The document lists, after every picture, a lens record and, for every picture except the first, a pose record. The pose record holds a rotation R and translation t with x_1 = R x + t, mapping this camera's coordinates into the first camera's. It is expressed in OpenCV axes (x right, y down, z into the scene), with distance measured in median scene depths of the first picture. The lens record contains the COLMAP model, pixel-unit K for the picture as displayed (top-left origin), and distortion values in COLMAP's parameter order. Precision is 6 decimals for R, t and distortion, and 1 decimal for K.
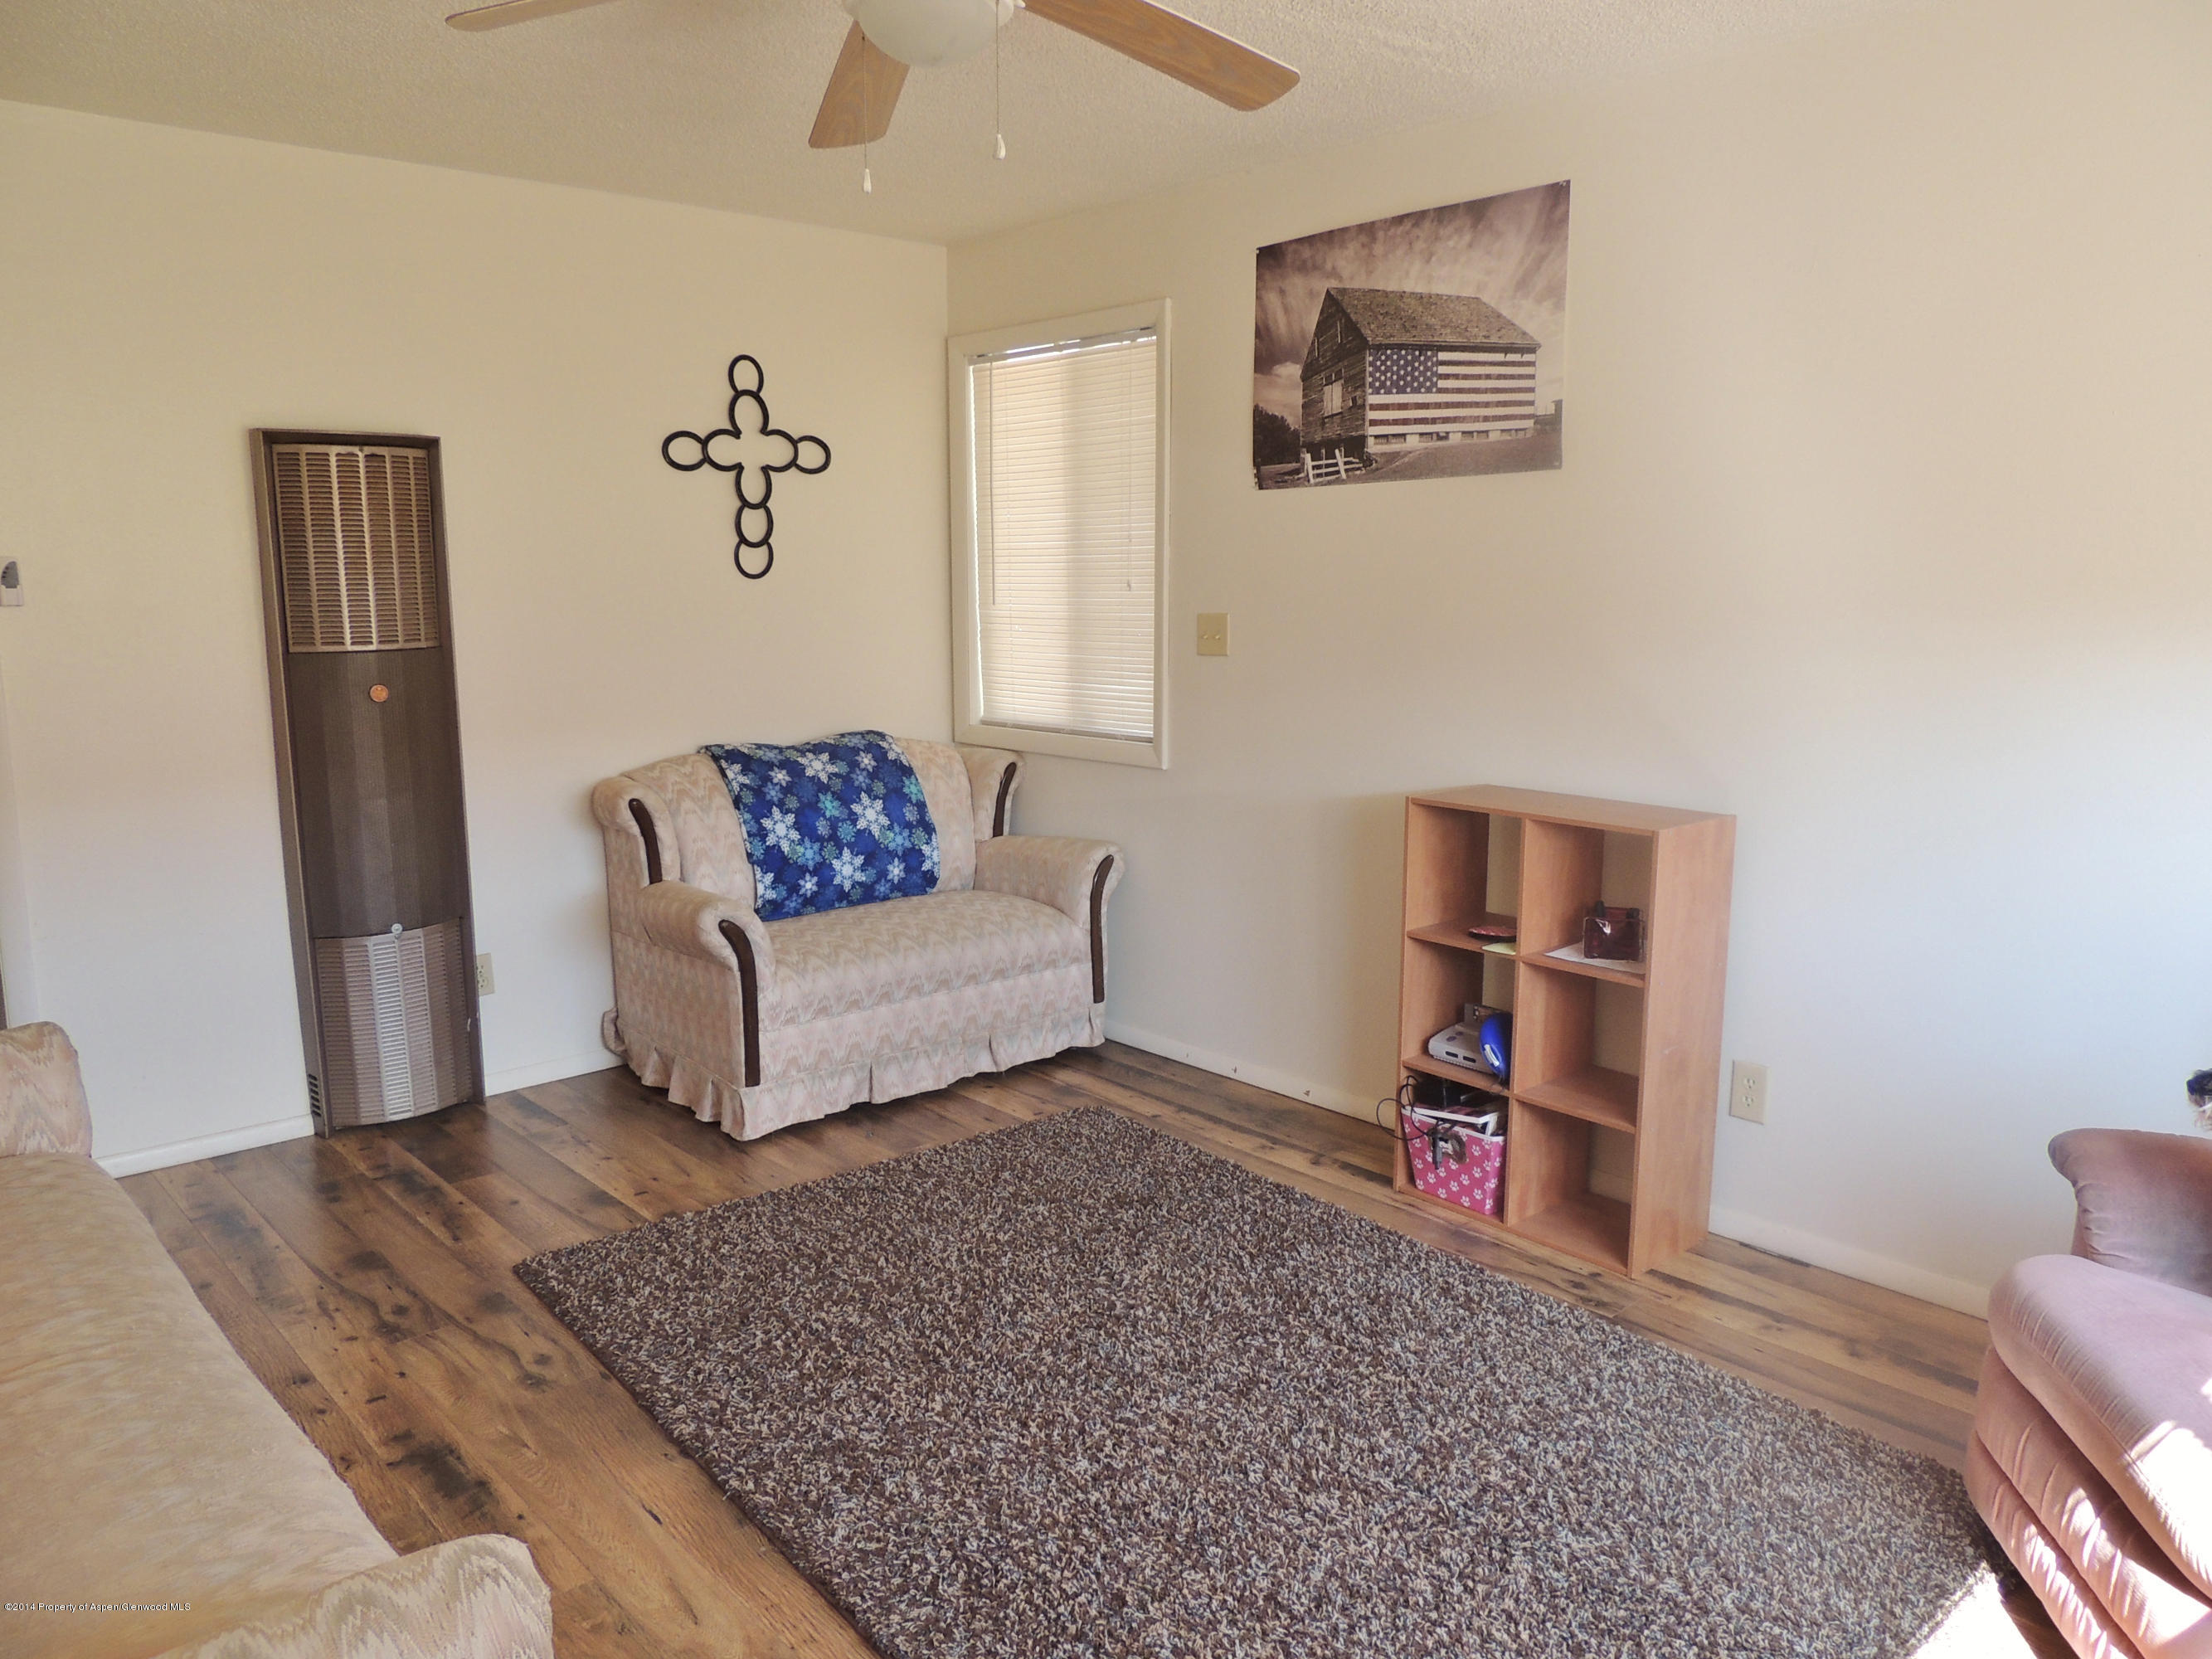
lens RADIAL K [[1573.0, 0, 1112.7], [0, 1573.0, 834.0], [0, 0, 1]] dist [0.010116, 0.000347]
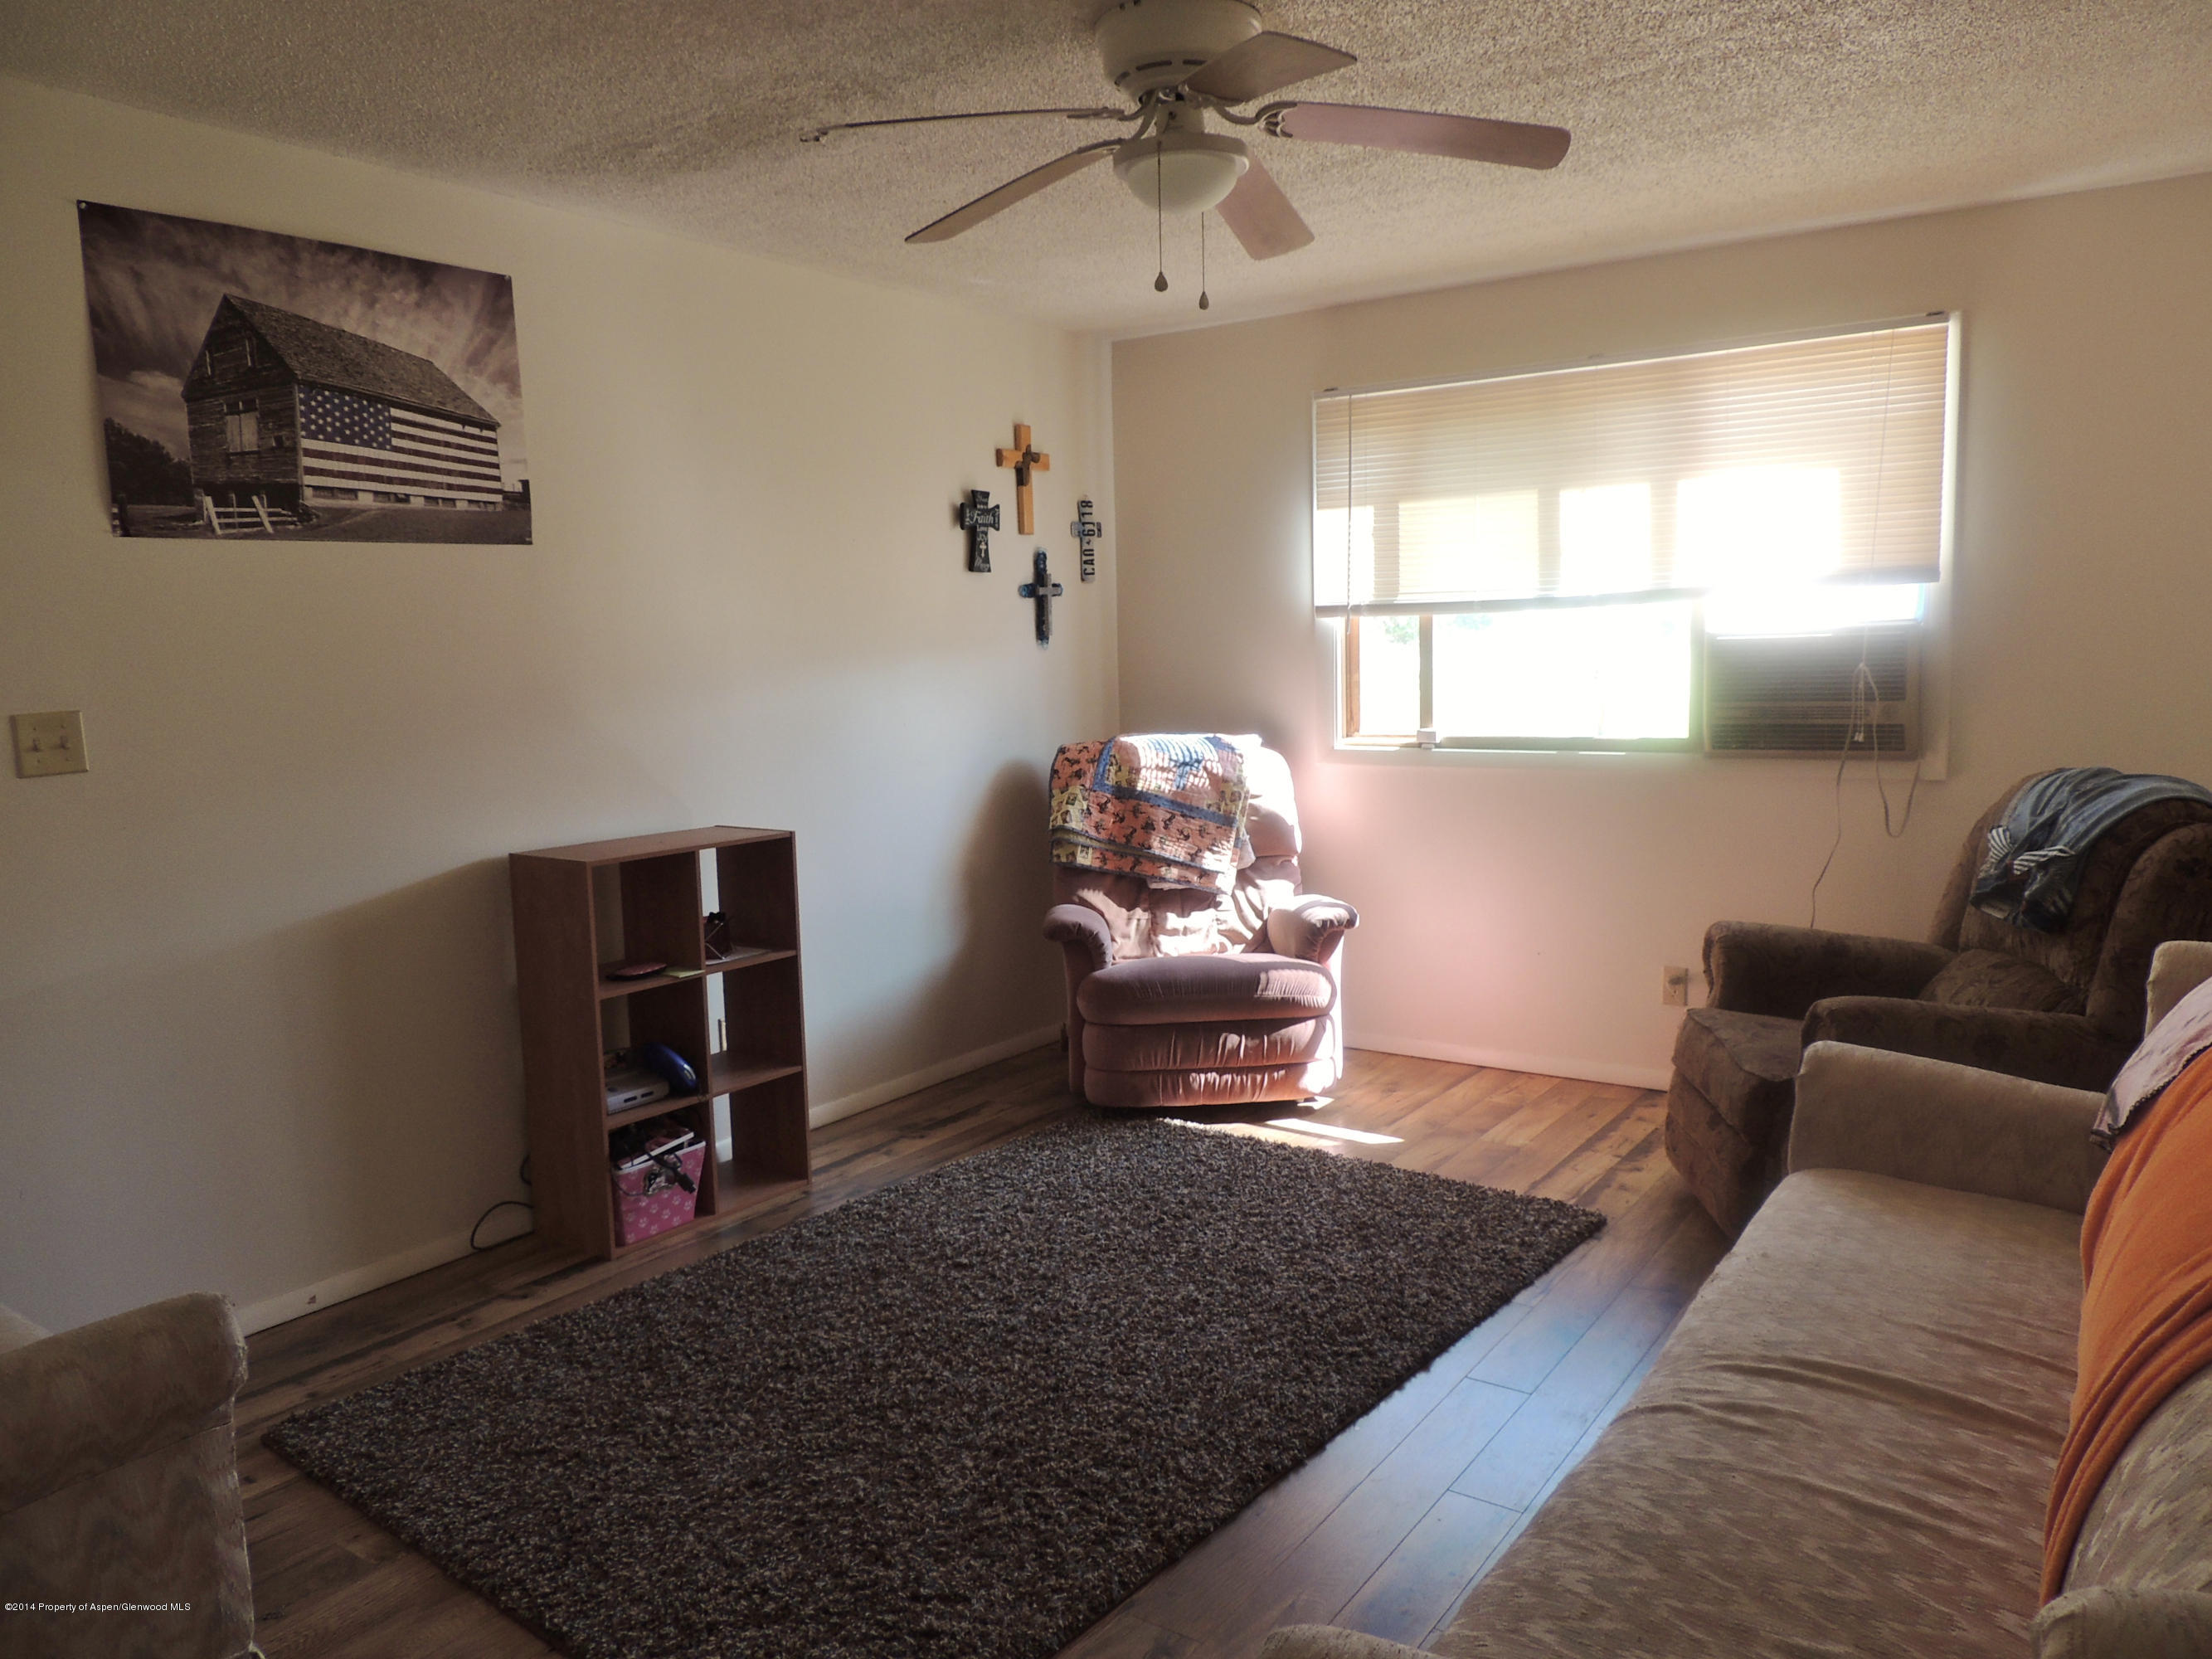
lens RADIAL K [[1573.0, 0, 1111.7], [0, 1573.0, 825.5], [0, 0, 1]] dist [0.010116, 0.000347]
pose [[-0.203545, -0.114805, 0.972311, -0.792572], [0.185746, 0.970537, 0.153480, -0.128645], [-0.961284, 0.211843, -0.176224, 0.792543]]
